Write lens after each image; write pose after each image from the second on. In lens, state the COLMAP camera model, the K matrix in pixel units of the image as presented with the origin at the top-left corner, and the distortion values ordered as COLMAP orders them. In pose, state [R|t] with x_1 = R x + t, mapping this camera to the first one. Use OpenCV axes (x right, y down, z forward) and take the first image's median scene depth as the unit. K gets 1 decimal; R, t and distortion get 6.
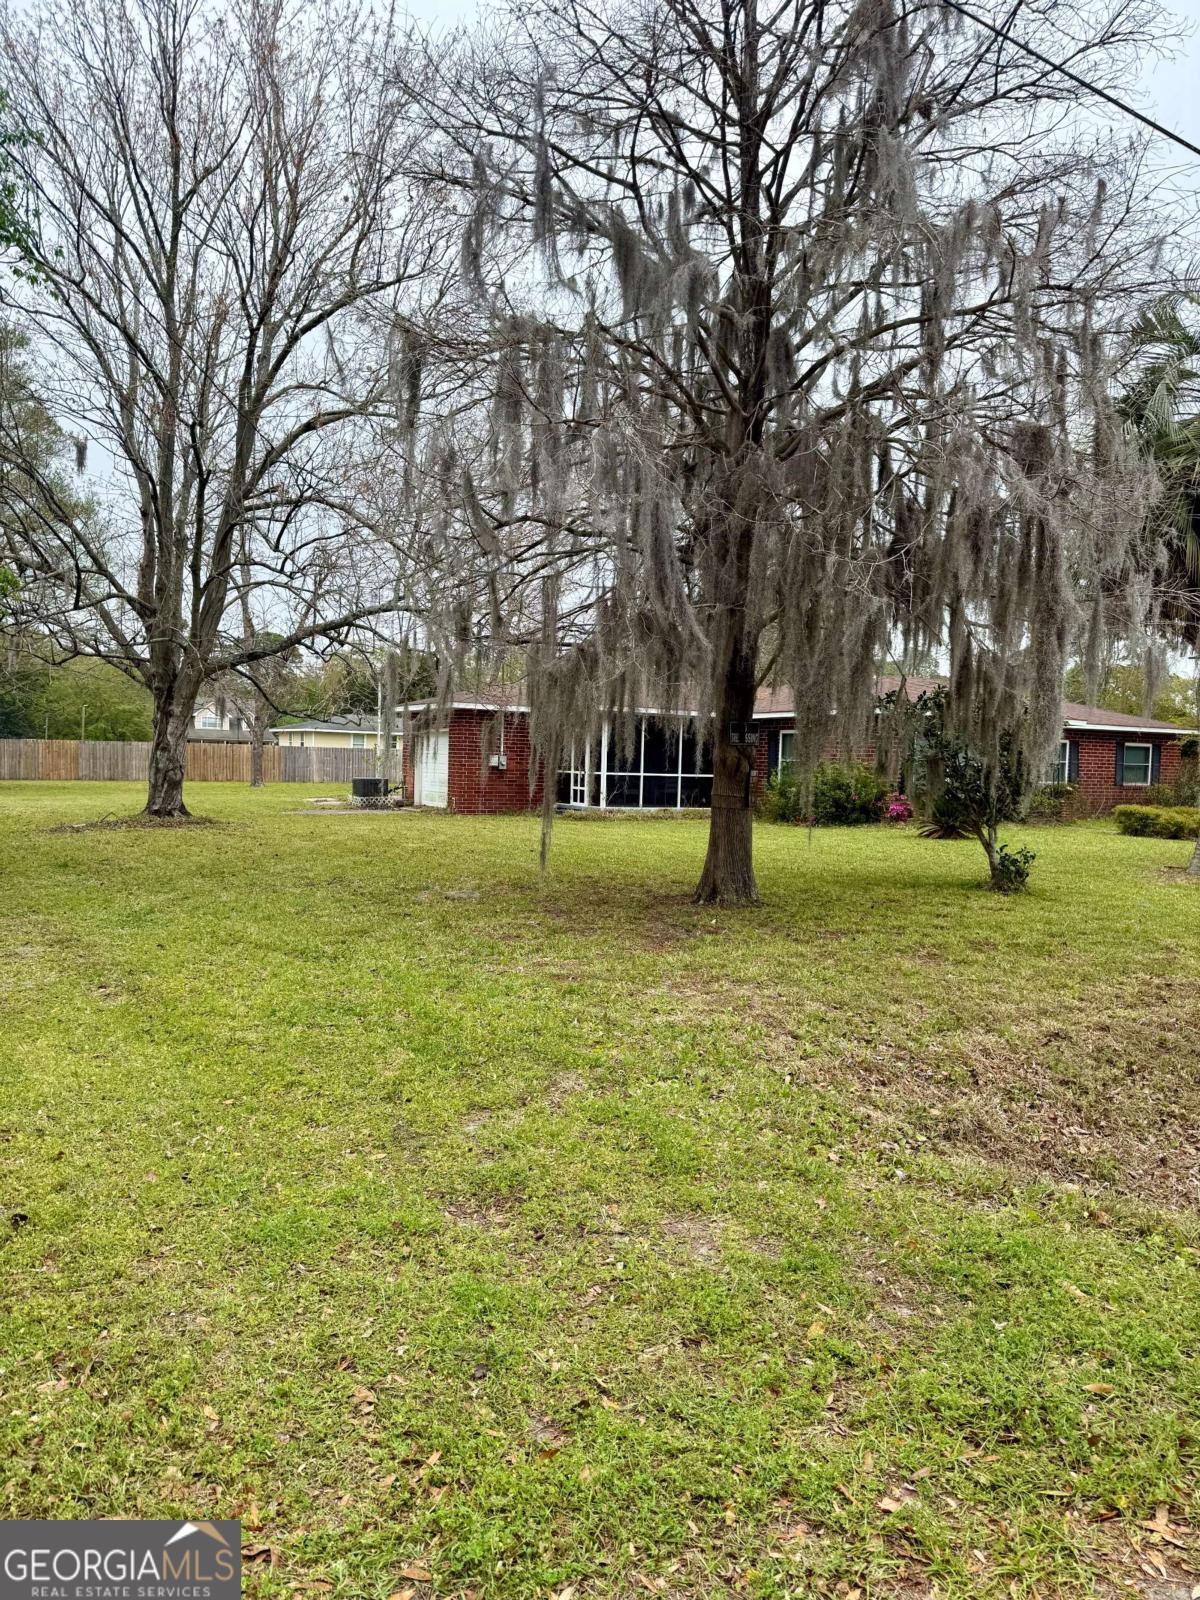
lens RADIAL K [[1122.3, 0, 600.0], [0, 1122.3, 800.0], [0, 0, 1]] dist [0.098718, -0.131202]
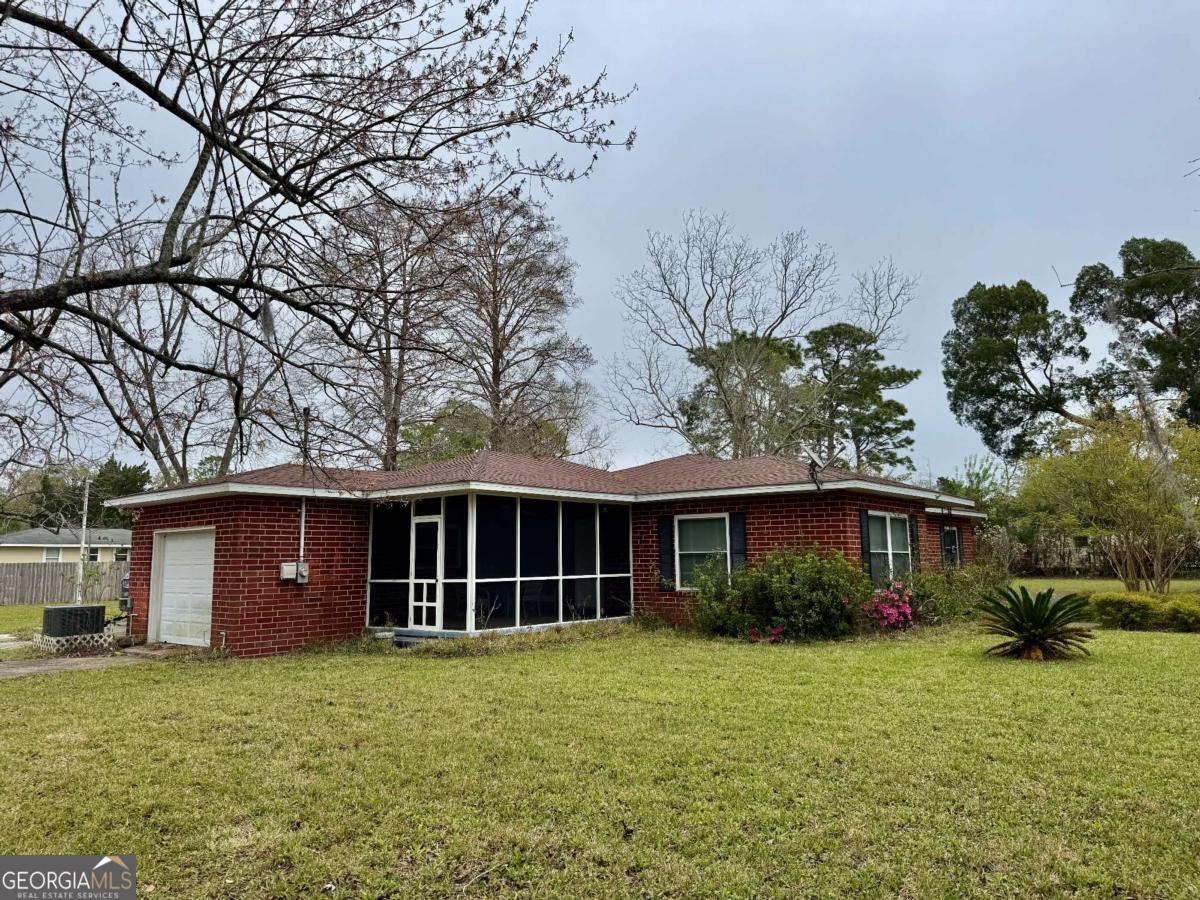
lens RADIAL K [[841.7, 0, 601.6], [0, 841.7, 443.8], [0, 0, 1]] dist [0.098718, -0.131202]
pose [[0.936174, 0.008658, 0.351431, -0.101530], [0.050847, 0.985849, -0.159740, -0.019037], [-0.347840, 0.167413, 0.922486, 0.454770]]
